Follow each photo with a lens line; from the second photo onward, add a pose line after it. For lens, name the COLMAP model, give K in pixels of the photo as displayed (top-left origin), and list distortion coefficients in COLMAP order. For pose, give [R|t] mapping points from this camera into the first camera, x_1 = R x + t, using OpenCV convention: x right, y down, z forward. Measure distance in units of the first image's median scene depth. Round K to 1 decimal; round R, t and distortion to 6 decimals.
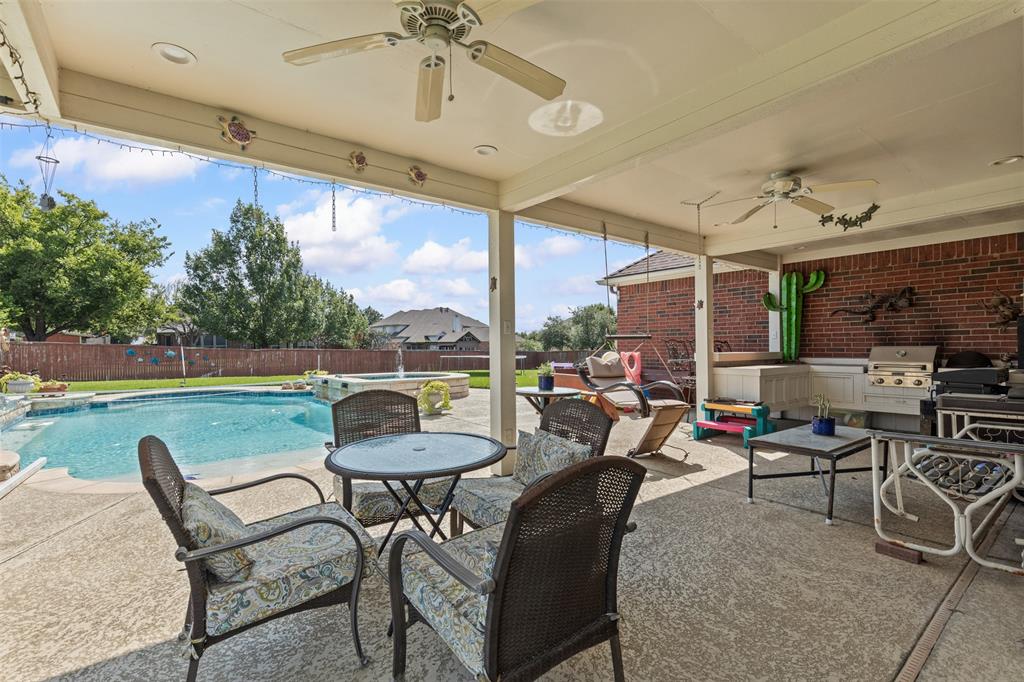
lens RADIAL K [[470.3, 0, 510.5], [0, 470.3, 342.3], [0, 0, 1]] dist [0.001566, 0.000171]
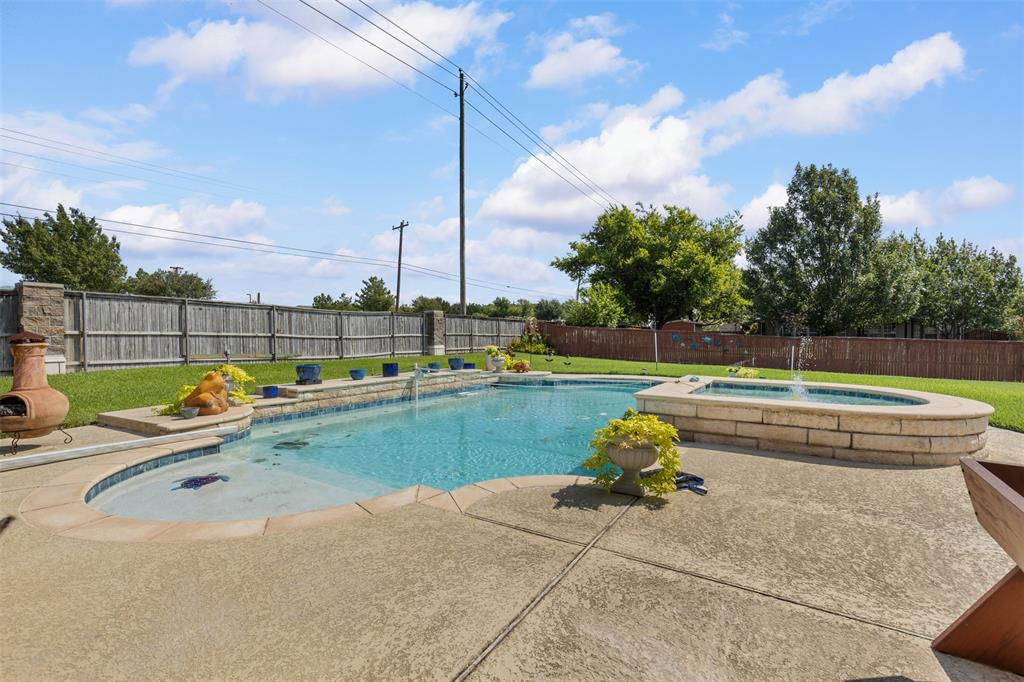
lens RADIAL K [[470.3, 0, 510.3], [0, 470.3, 339.4], [0, 0, 1]] dist [0.001566, 0.000171]
pose [[0.339397, 0.016945, -0.940491, 0.064228], [0.001453, 0.999827, 0.018538, 0.002617], [0.940642, -0.007658, 0.339314, 0.204234]]
